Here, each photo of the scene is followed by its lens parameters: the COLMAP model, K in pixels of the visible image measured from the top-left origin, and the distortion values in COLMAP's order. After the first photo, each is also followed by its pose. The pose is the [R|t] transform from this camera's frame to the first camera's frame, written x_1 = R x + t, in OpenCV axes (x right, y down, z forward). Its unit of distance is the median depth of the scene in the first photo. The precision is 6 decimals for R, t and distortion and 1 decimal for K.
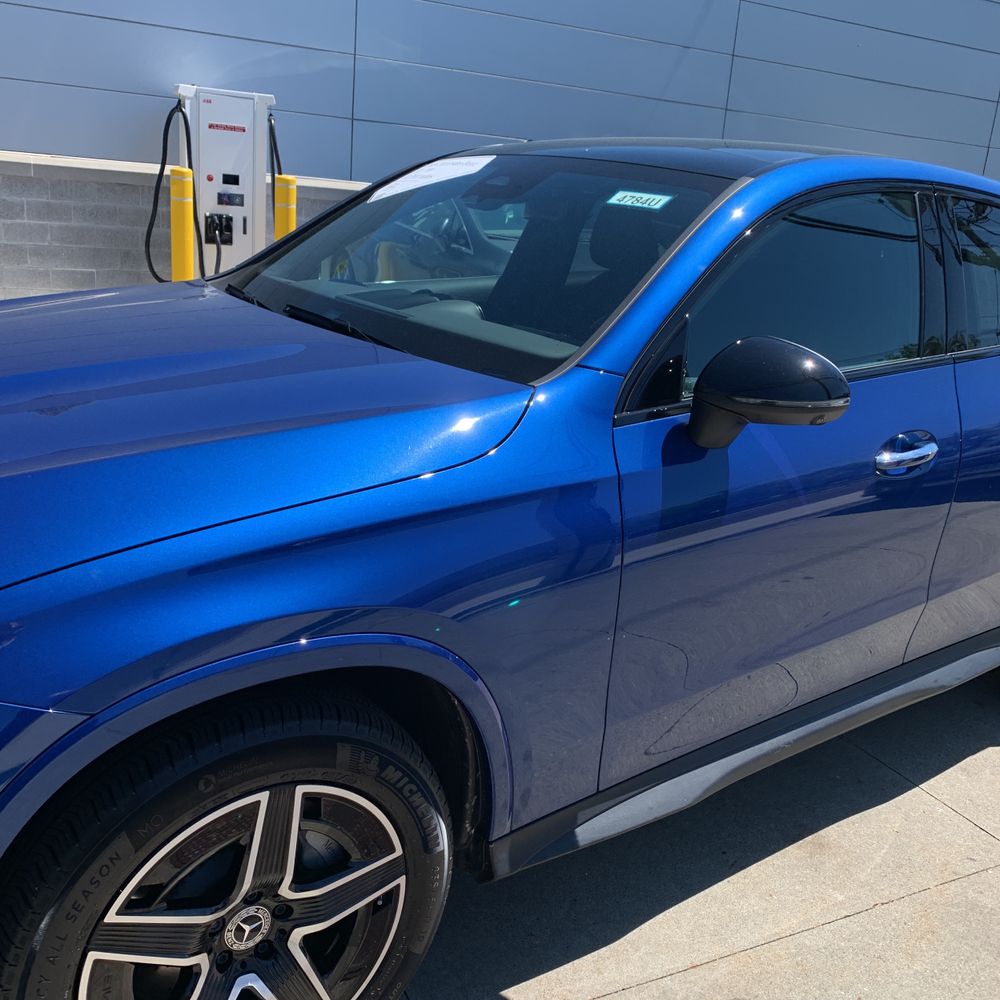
lens RADIAL K [[1026.7, 0, 497.4], [0, 1026.7, 499.9], [0, 0, 1]] dist [0.025030, 0.000000]
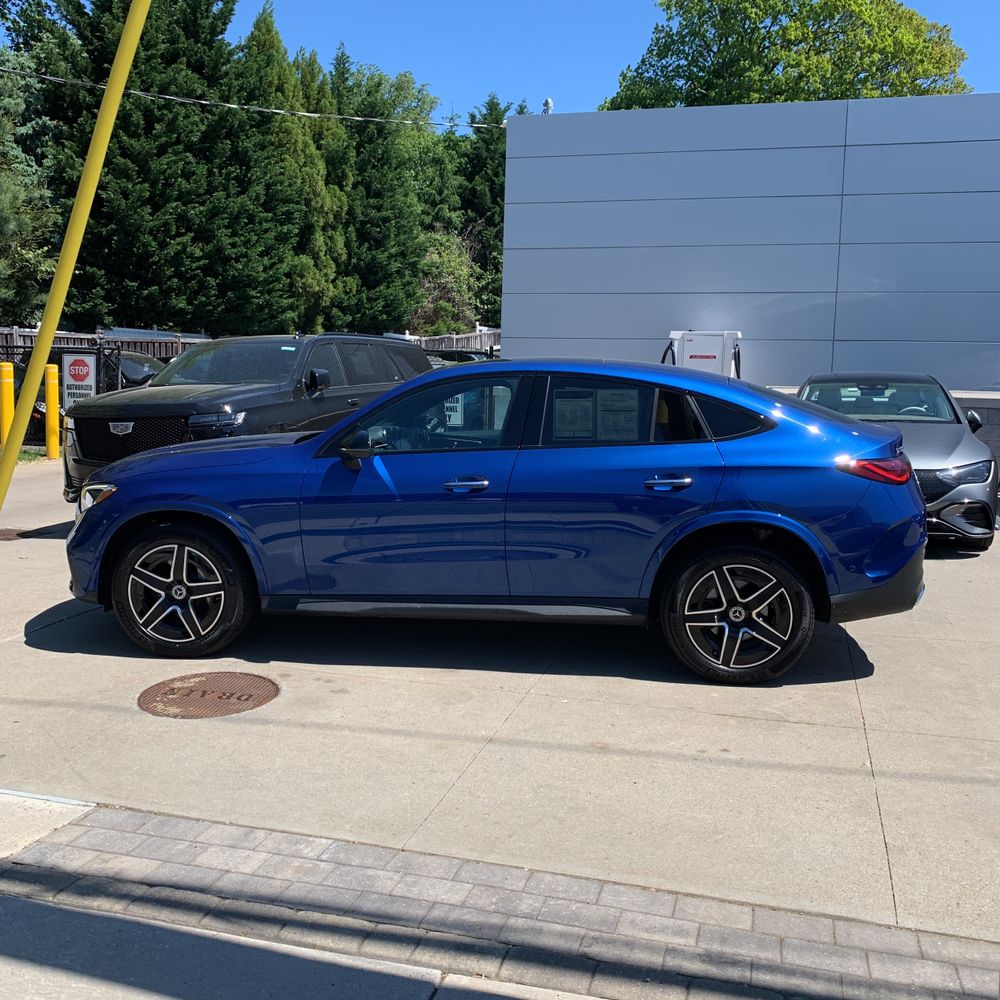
lens RADIAL K [[1026.7, 0, 498.7], [0, 1026.7, 497.9], [0, 0, 1]] dist [0.025030, 0.000000]
pose [[0.724422, 0.010817, -0.689272, 2.849210], [-0.156850, 0.976237, -0.149529, 0.448217], [0.671276, 0.216434, 0.708904, -0.771760]]
